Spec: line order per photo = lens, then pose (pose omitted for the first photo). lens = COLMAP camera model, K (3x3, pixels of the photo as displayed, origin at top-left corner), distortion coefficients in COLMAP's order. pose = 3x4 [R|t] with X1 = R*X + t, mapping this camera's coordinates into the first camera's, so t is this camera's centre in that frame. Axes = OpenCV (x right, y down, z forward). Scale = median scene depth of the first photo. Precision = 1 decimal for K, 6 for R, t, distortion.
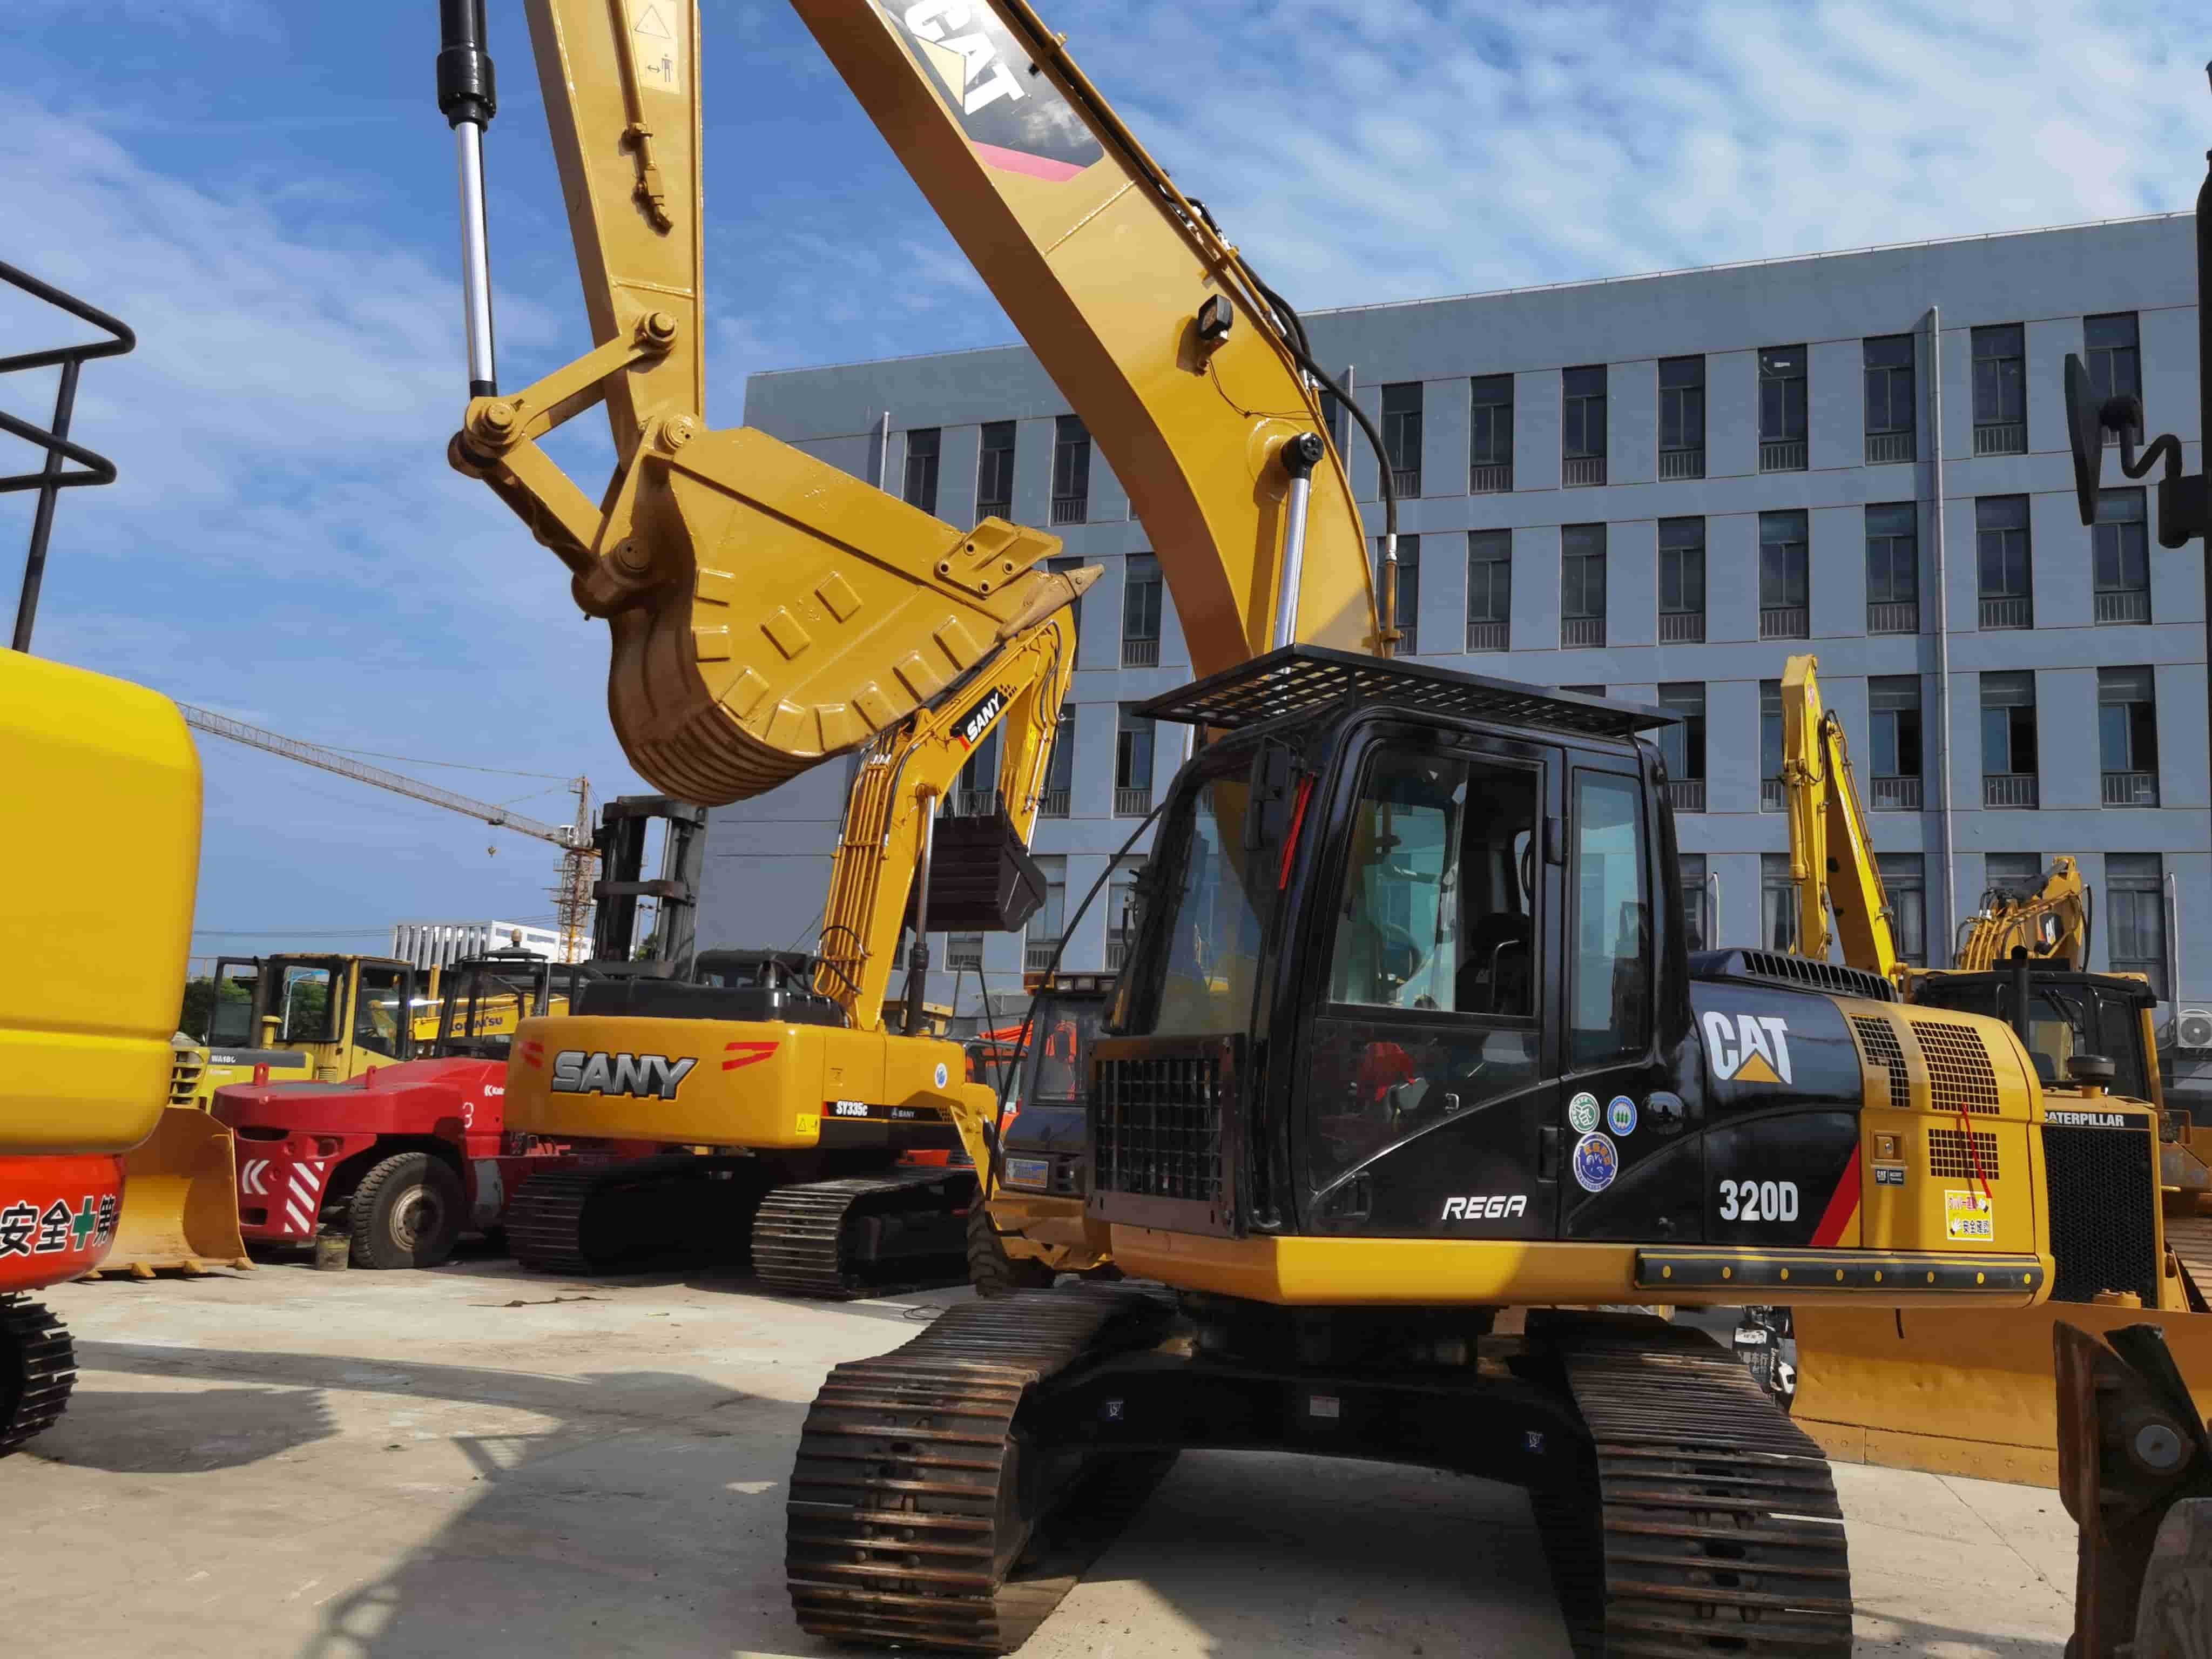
lens RADIAL K [[1774.7, 0, 1116.5], [0, 1774.7, 816.9], [0, 0, 1]] dist [0.020335, -0.020598]
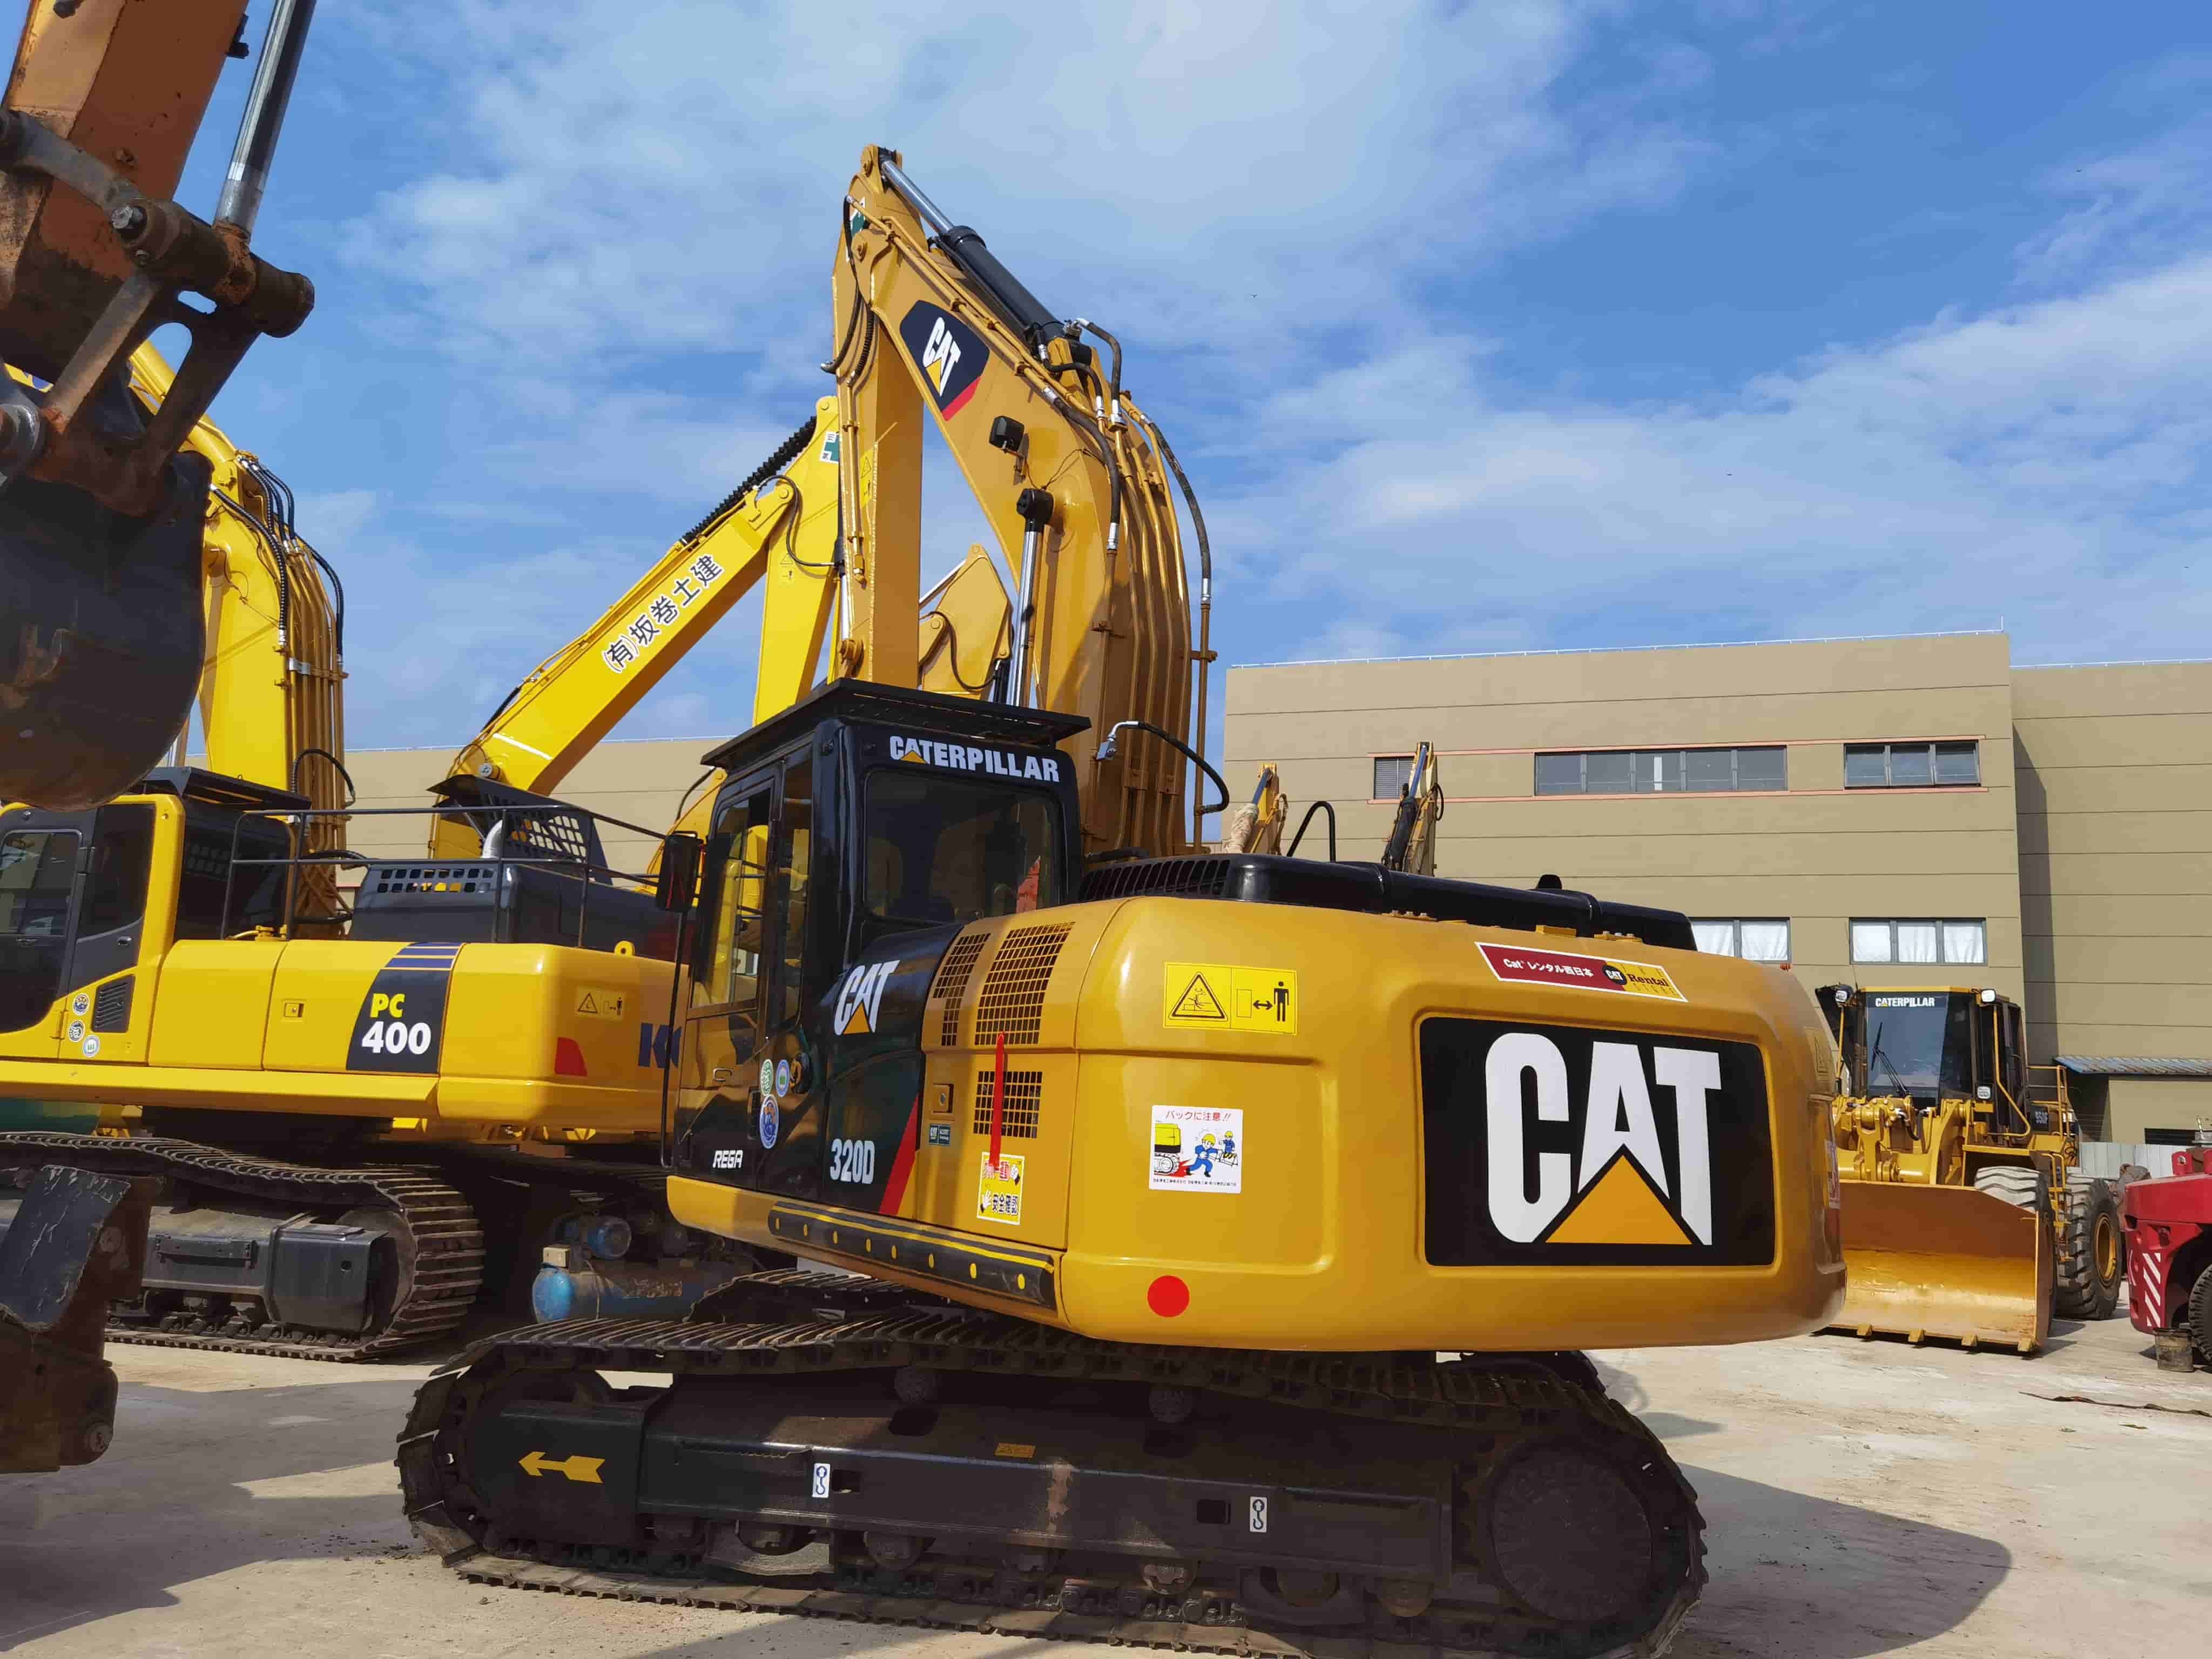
lens RADIAL K [[1774.7, 0, 1111.9], [0, 1774.7, 798.4], [0, 0, 1]] dist [0.020335, -0.020598]
pose [[0.035180, -0.223408, -0.974090, 1.219268], [0.126406, 0.967860, -0.217414, 0.233400], [0.991355, -0.115482, 0.062289, 1.018928]]
